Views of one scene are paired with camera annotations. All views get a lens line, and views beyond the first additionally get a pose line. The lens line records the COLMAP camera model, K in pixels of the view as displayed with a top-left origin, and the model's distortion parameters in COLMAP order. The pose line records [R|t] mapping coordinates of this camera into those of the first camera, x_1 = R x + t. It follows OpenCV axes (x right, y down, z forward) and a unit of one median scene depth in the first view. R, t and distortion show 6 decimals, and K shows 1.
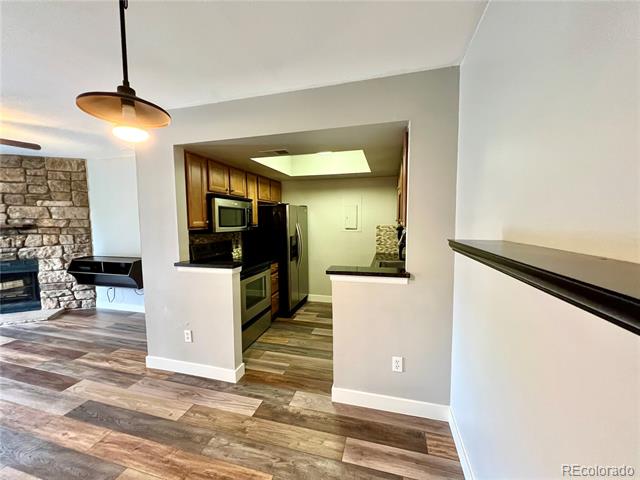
lens RADIAL K [[255.2, 0, 320.0], [0, 255.2, 240.0], [0, 0, 1]] dist [0.000432, 0.000039]
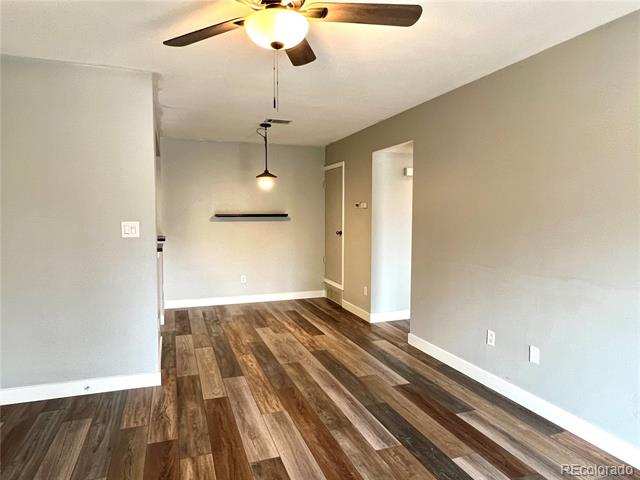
lens RADIAL K [[403.6, 0, 320.0], [0, 403.6, 240.0], [0, 0, 1]] dist [-0.002157, -0.001550]
pose [[-0.583529, -0.042216, 0.810994, -1.232793], [0.066810, 0.992767, 0.099749, -0.030459], [-0.809339, 0.112389, -0.576488, 0.792392]]
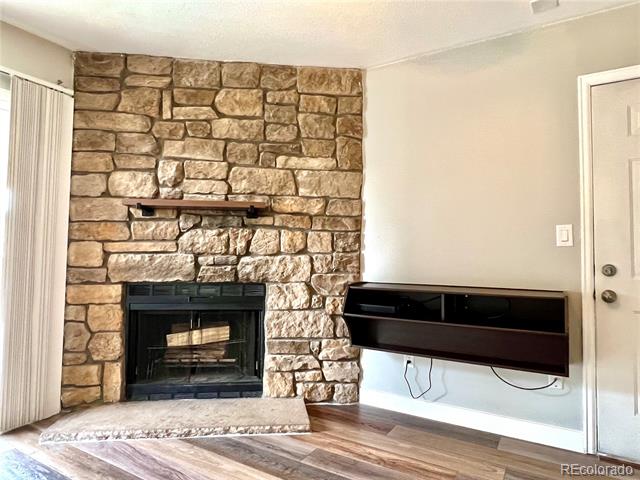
lens RADIAL K [[403.6, 0, 320.0], [0, 403.6, 240.0], [0, 0, 1]] dist [-0.002157, -0.001550]
pose [[0.961060, 0.013025, -0.276032, -0.817156], [-0.044409, 0.993185, -0.107755, 0.073035], [0.272748, 0.115818, 0.955089, 0.329611]]
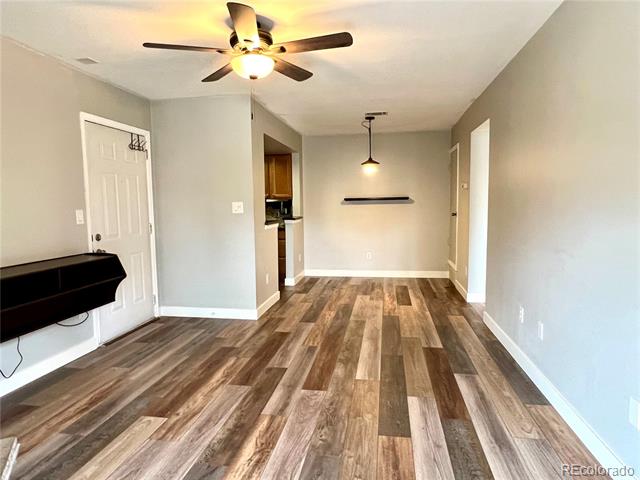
lens RADIAL K [[403.6, 0, 320.0], [0, 403.6, 240.0], [0, 0, 1]] dist [-0.002157, -0.001550]
pose [[-0.110996, -0.076146, 0.990899, -1.516430], [0.091707, 0.992022, 0.086505, 0.013760], [-0.989580, 0.100475, -0.103128, 0.544081]]
